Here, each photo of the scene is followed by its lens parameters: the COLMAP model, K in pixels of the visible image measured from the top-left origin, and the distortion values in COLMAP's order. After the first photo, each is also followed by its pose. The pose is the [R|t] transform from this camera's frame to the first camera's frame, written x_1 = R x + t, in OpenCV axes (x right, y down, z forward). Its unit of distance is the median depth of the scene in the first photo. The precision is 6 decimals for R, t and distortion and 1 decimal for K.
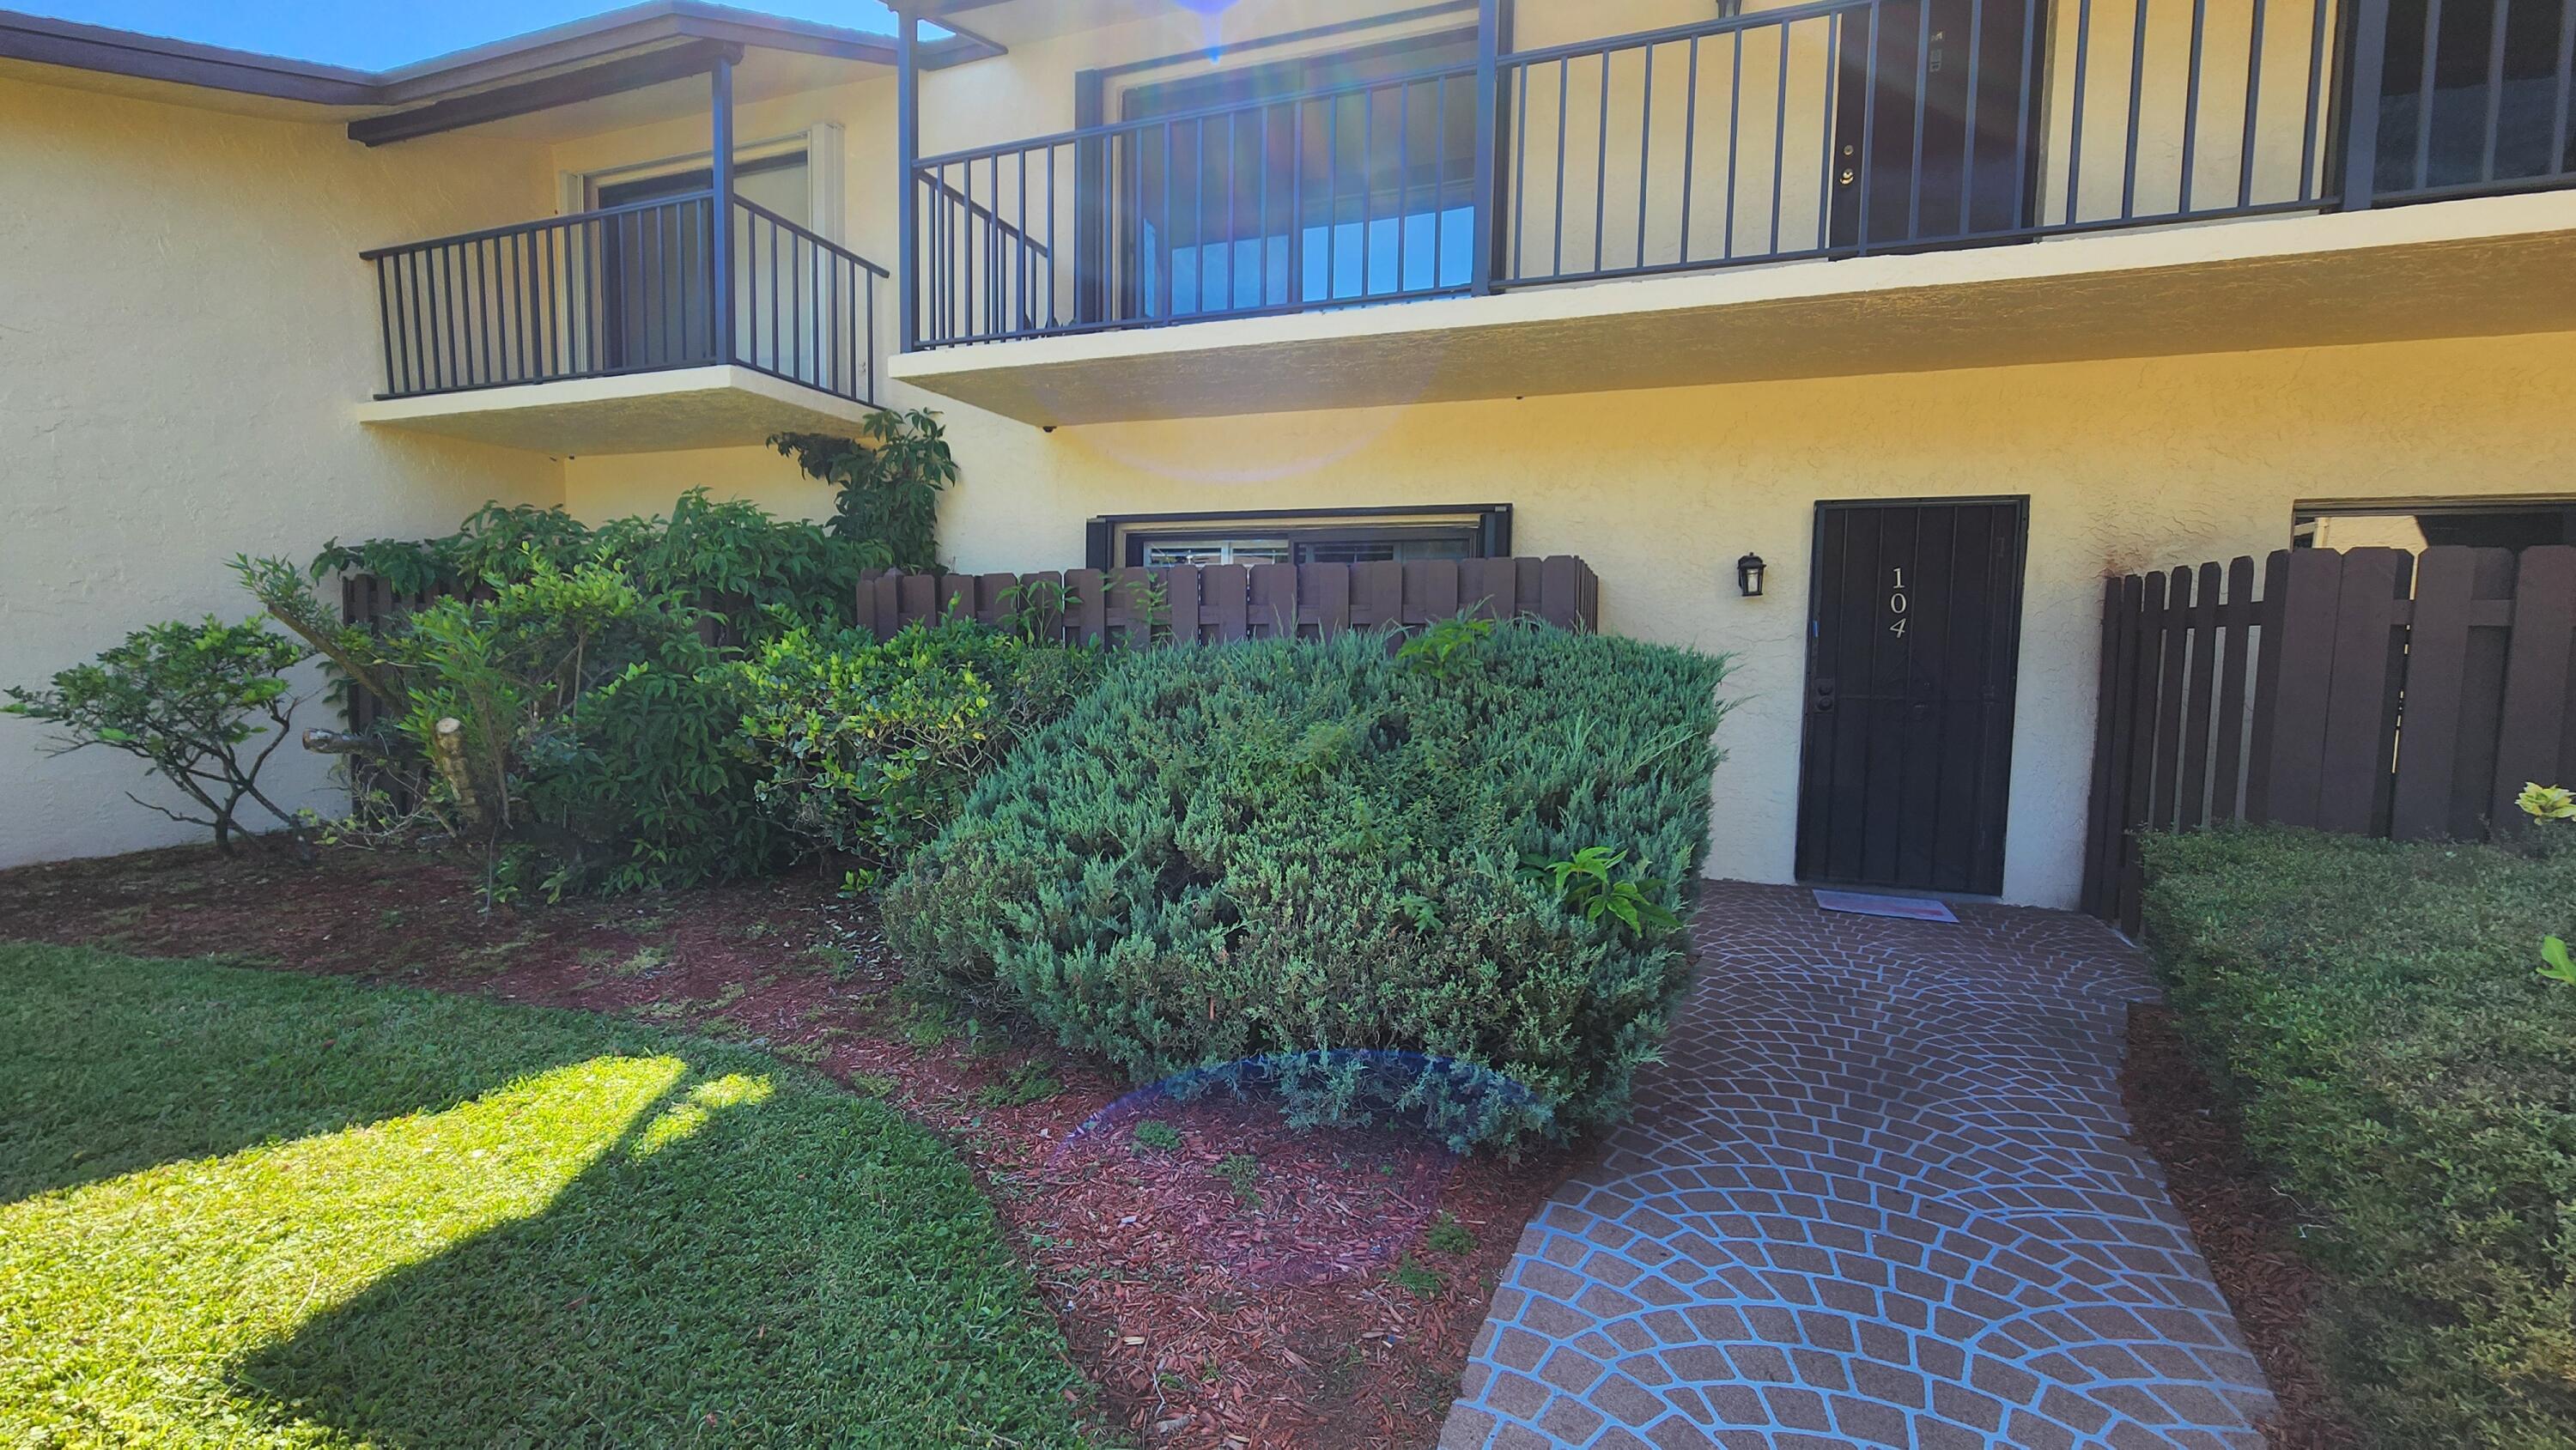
lens RADIAL K [[1075.1, 0, 1261.1], [0, 1075.1, 729.3], [0, 0, 1]] dist [0.004941, 0.000401]
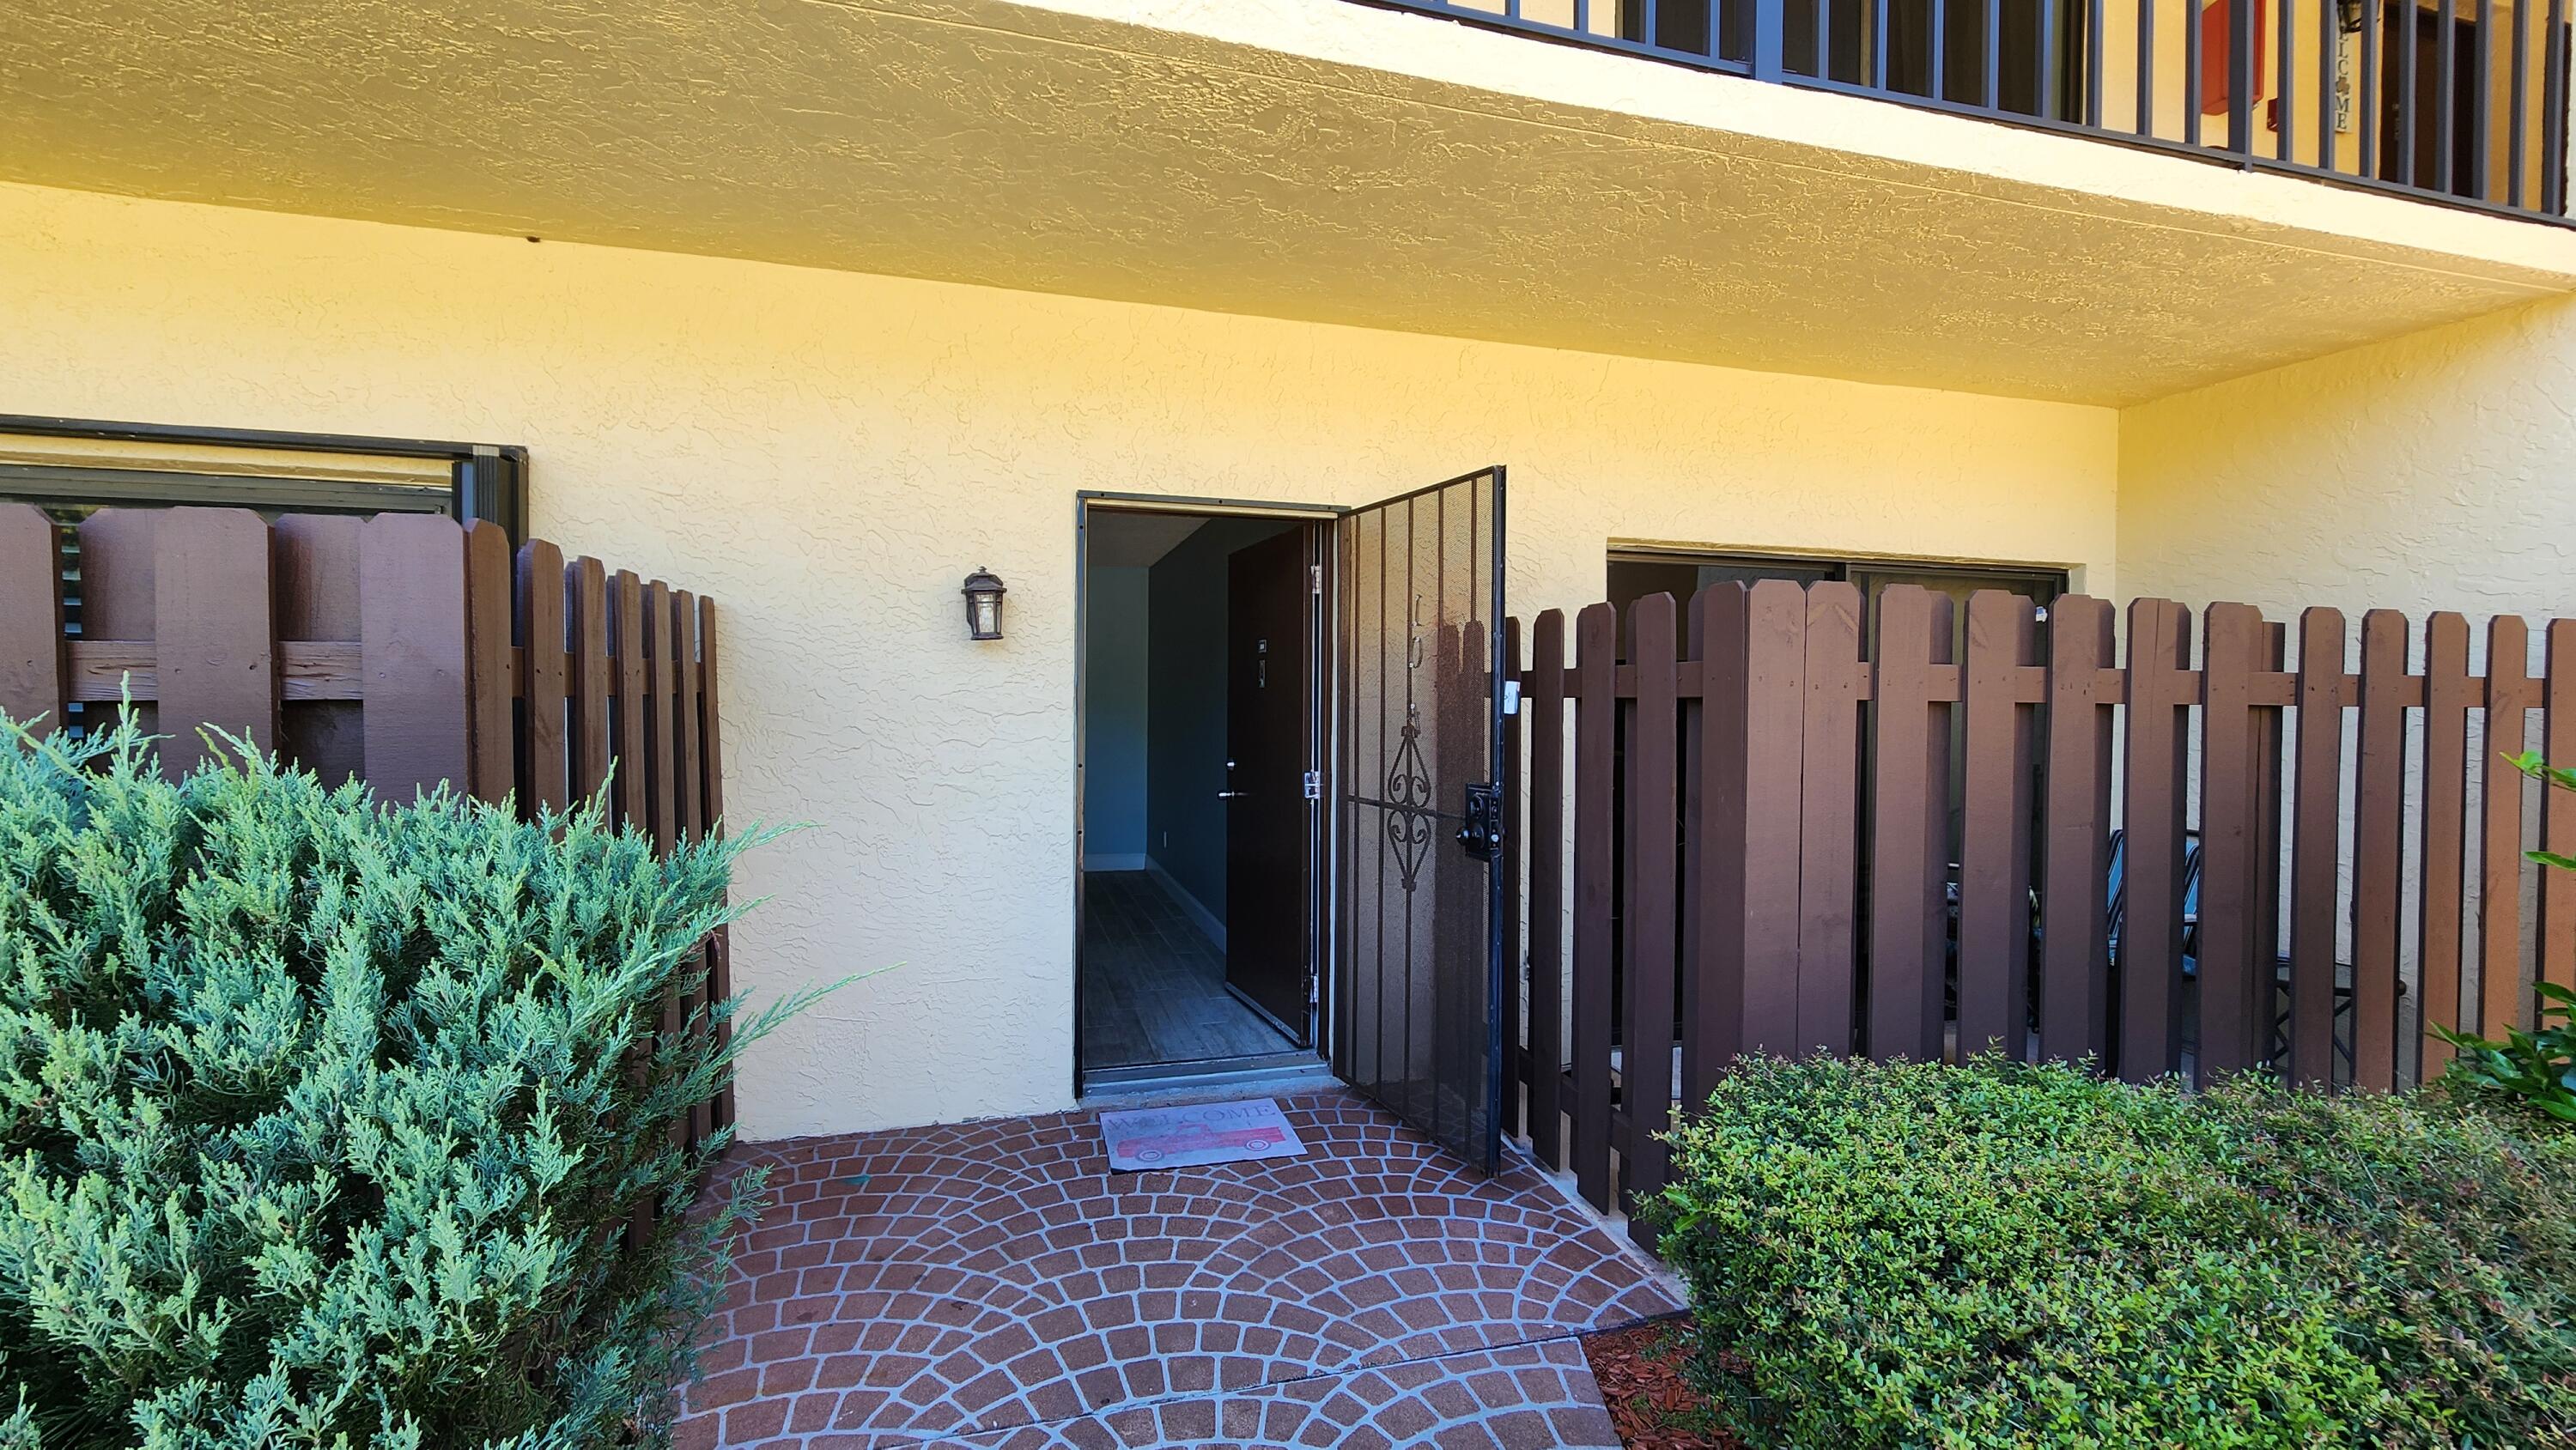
lens RADIAL K [[1075.1, 0, 1281.1], [0, 1075.1, 727.8], [0, 0, 1]] dist [0.004941, 0.000401]
pose [[0.808002, -0.017123, 0.588932, 0.240137], [0.049421, 0.998025, -0.038787, -0.045762], [-0.587104, 0.060445, 0.807252, 0.435712]]
